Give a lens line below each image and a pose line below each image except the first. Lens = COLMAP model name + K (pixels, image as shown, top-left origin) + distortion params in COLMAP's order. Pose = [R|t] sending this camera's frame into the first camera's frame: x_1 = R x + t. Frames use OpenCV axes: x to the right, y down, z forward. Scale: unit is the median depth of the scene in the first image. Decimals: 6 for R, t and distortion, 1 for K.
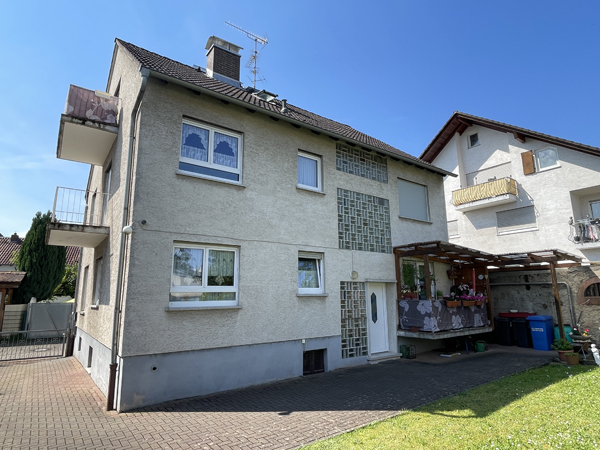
lens RADIAL K [[352.4, 0, 298.7], [0, 352.4, 222.2], [0, 0, 1]] dist [0.003638, 0.000304]
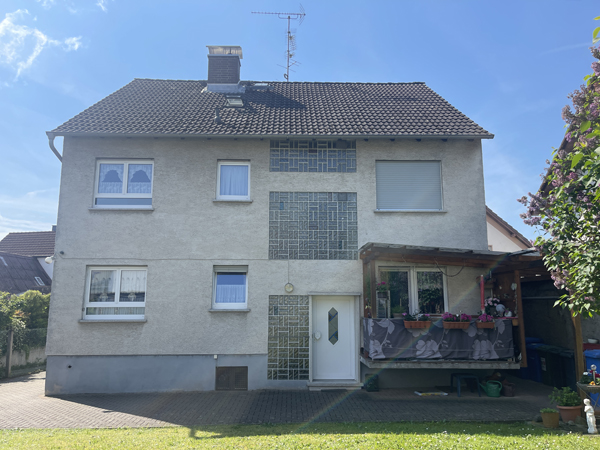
lens RADIAL K [[453.4, 0, 300.4], [0, 453.4, 227.9], [0, 0, 1]] dist [0.030021, 0.003681]
pose [[0.817077, -0.088876, -0.569637, 0.915674], [0.108525, 0.994094, 0.000565, 0.002359], [0.566223, -0.062282, 0.821896, 0.098769]]
